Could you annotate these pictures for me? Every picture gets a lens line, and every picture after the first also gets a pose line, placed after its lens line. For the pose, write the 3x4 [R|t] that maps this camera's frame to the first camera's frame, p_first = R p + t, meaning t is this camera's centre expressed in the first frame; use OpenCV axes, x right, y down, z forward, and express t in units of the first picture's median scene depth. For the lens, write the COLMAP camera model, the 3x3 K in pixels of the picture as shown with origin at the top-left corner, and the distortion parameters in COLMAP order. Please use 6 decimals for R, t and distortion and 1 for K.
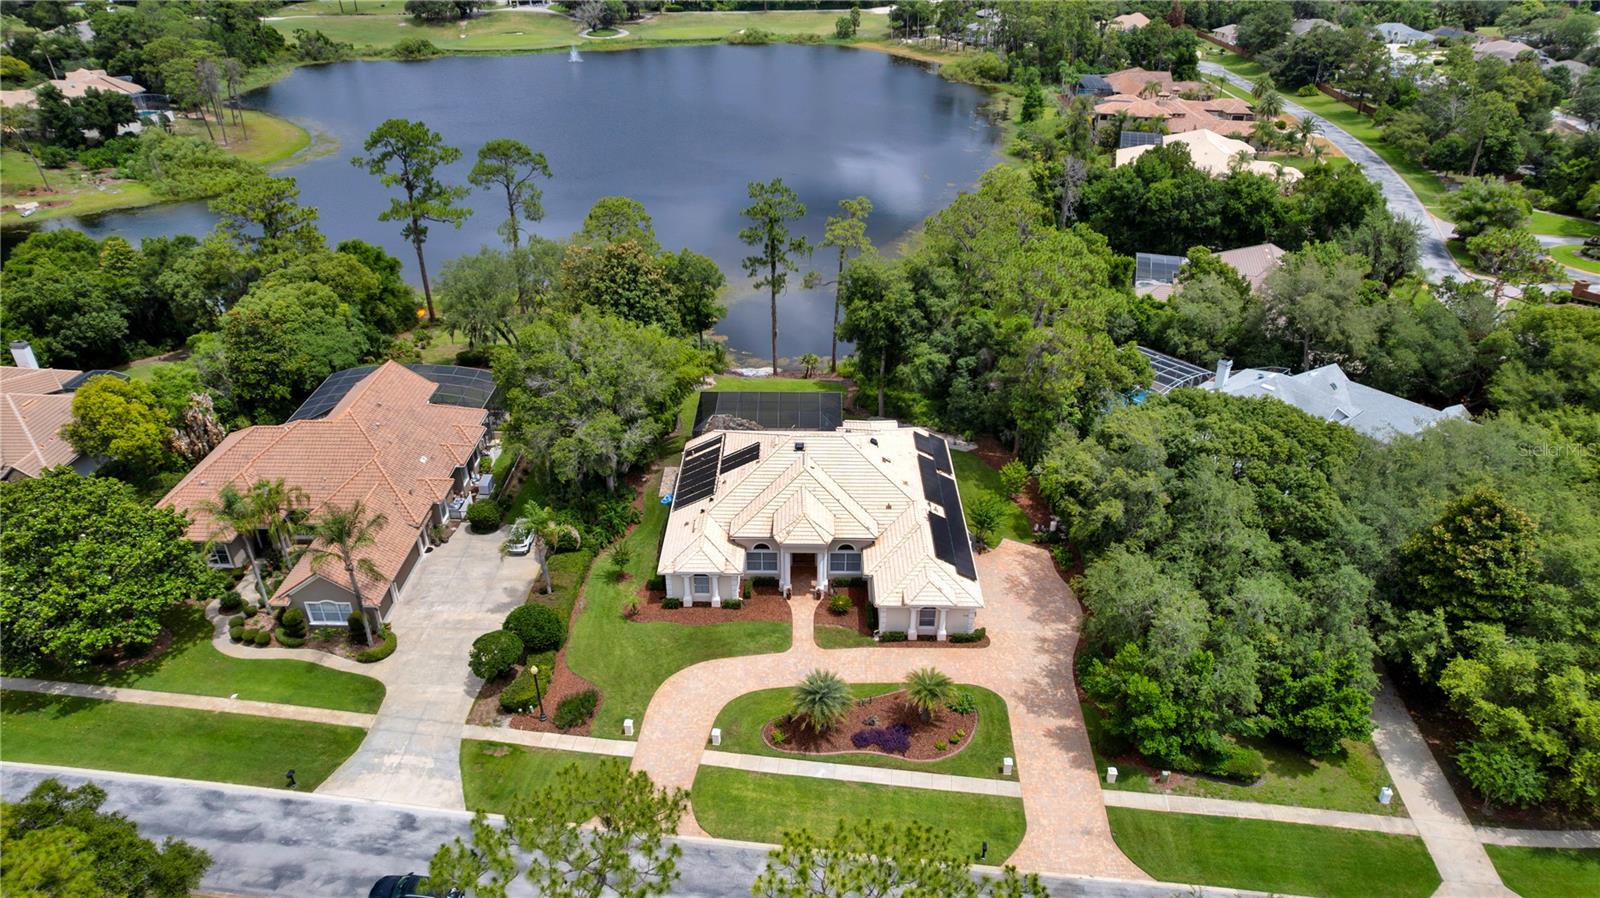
lens RADIAL K [[1018.5, 0, 794.0], [0, 1018.5, 453.7], [0, 0, 1]] dist [-0.043362, 0.010249]
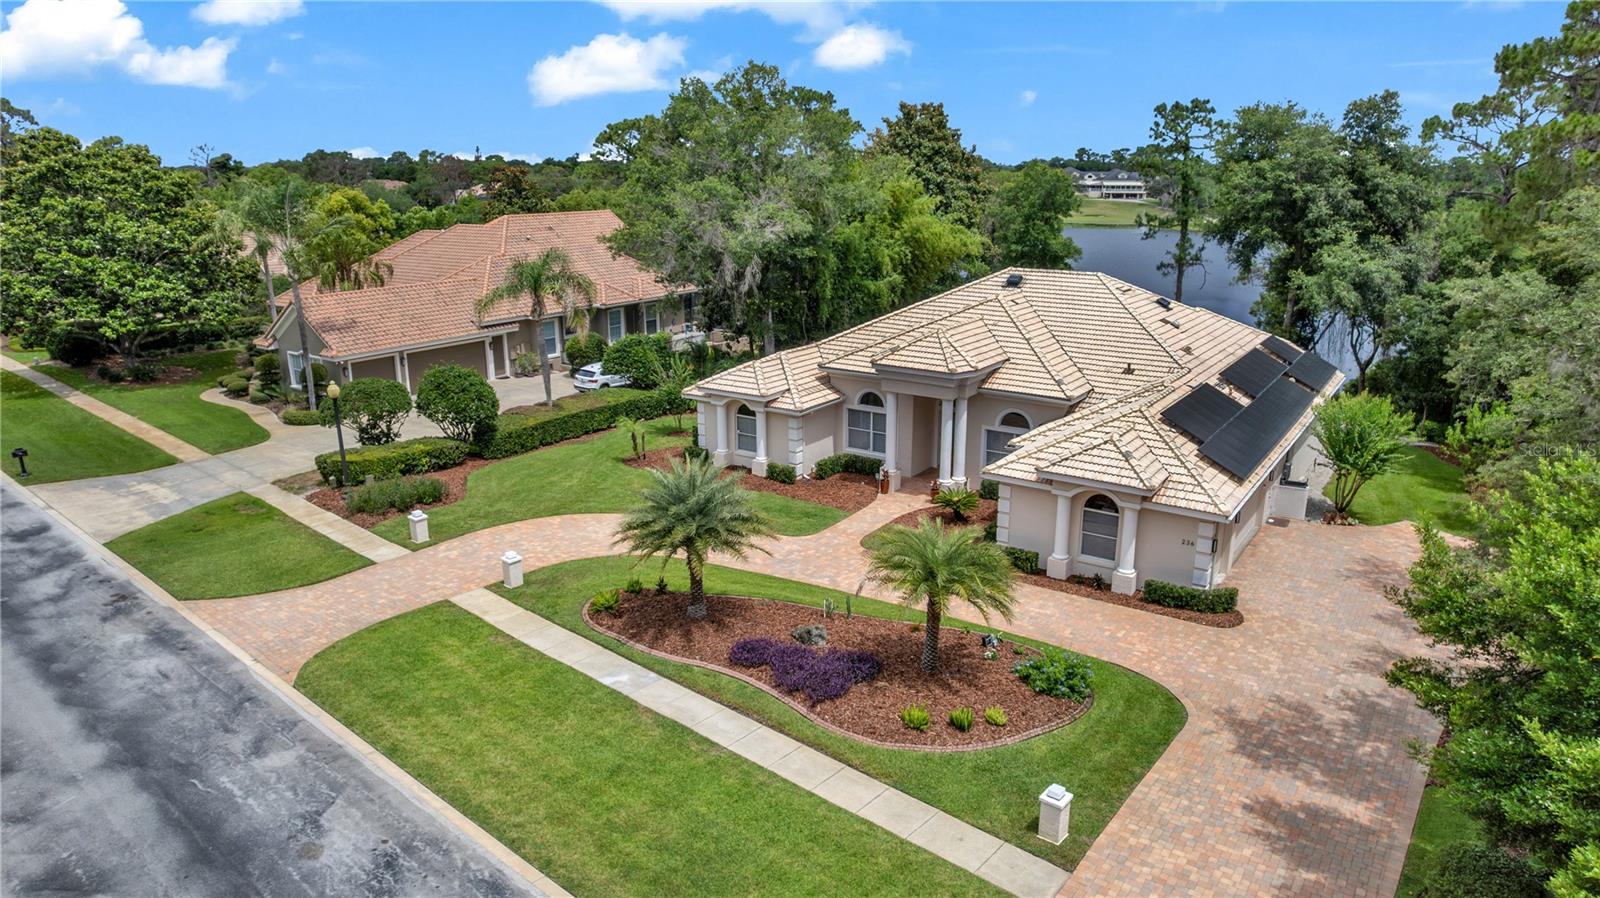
lens RADIAL K [[1018.5, 0, 803.3], [0, 1018.5, 448.6], [0, 0, 1]] dist [-0.043362, 0.010249]
pose [[0.831089, 0.145066, -0.536886, 0.253423], [-0.273806, 0.947004, -0.167966, 0.233820], [0.484067, 0.286598, 0.826765, 0.569955]]
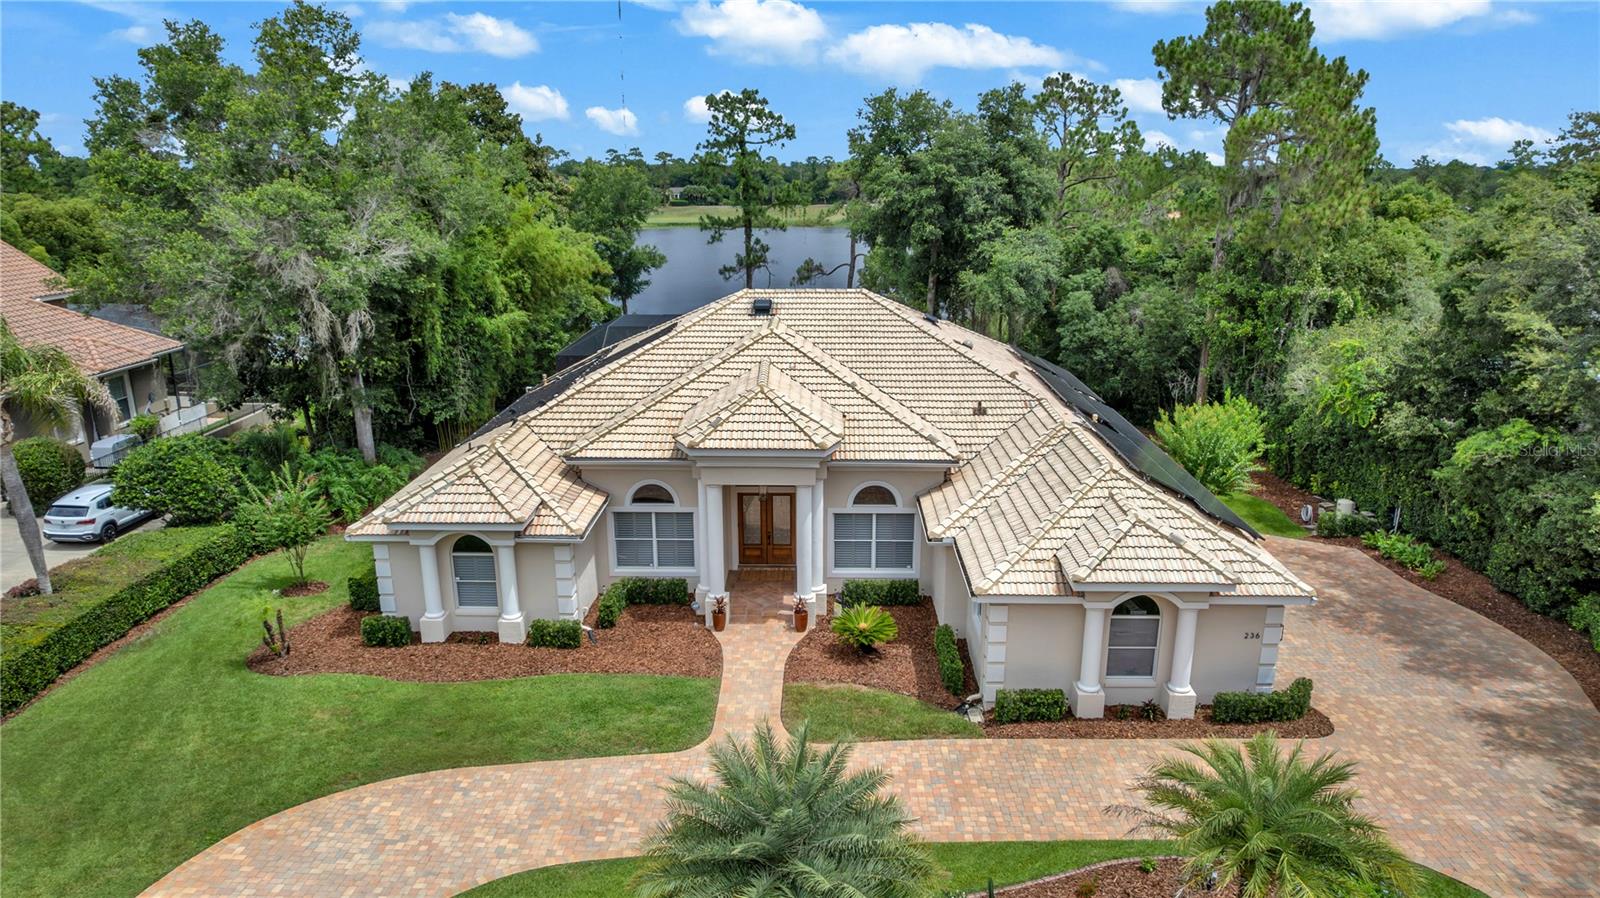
lens RADIAL K [[1018.5, 0, 796.6], [0, 1018.5, 454.2], [0, 0, 1]] dist [-0.043362, 0.010249]
pose [[0.999935, -0.001622, -0.011327, 0.028227], [-0.001193, 0.969729, -0.244180, 0.180499], [0.011380, 0.244178, 0.969664, 0.671203]]
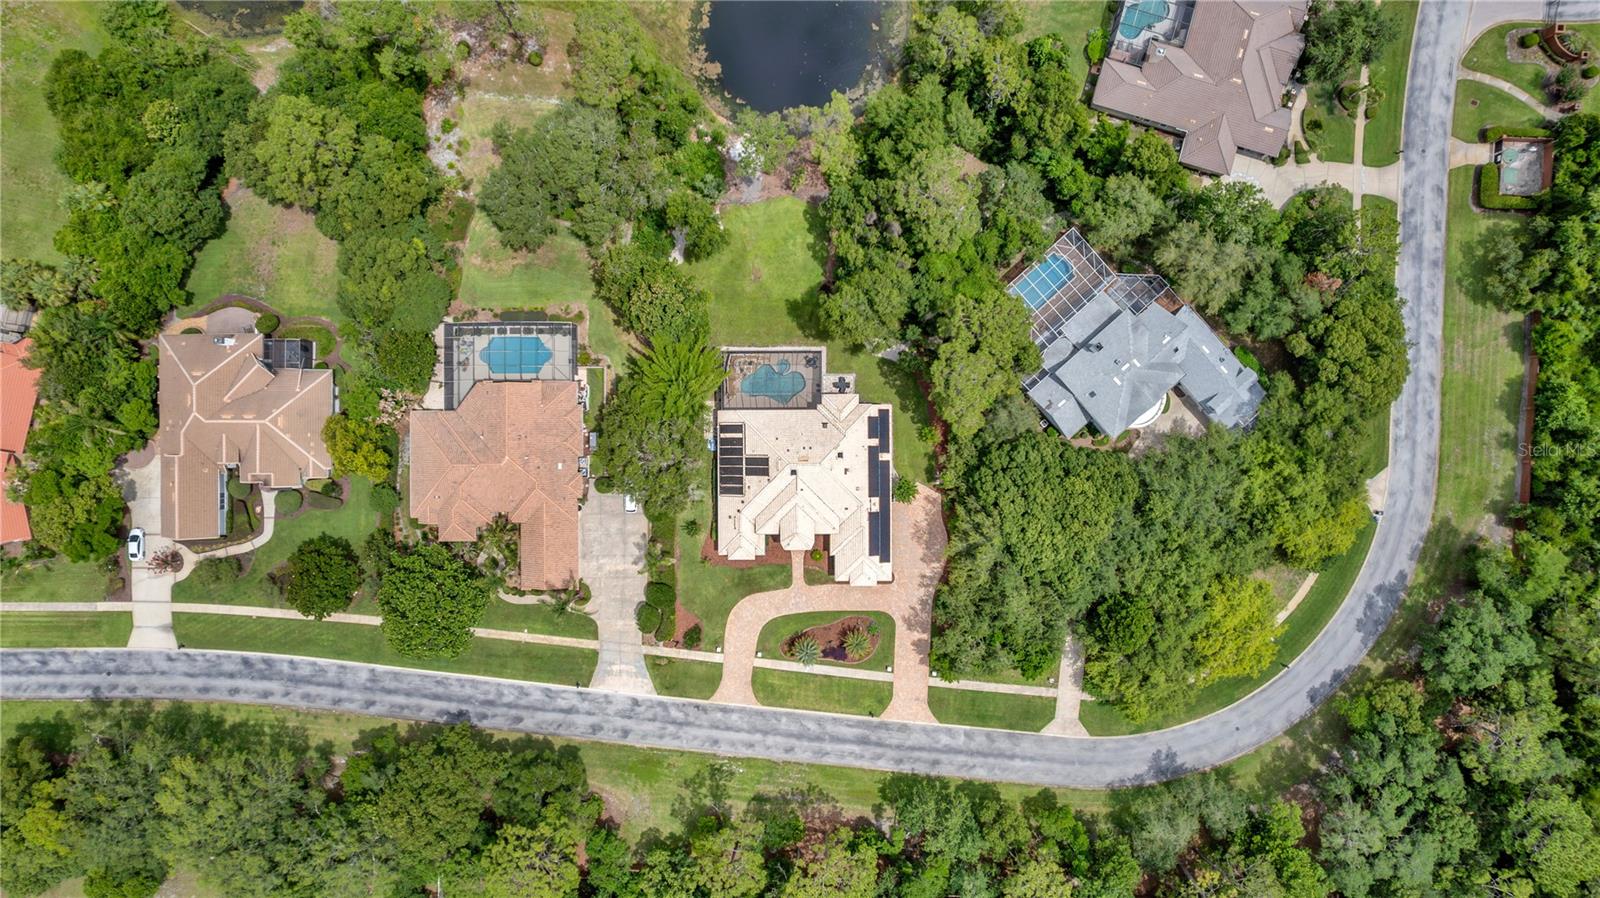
lens RADIAL K [[1018.5, 0, 808.1], [0, 1018.5, 451.7], [0, 0, 1]] dist [-0.043362, 0.010249]
pose [[0.999778, -0.017409, -0.011849, 0.054501], [0.018864, 0.490244, 0.871381, -1.622132], [-0.009361, -0.871411, 0.490464, 0.263330]]
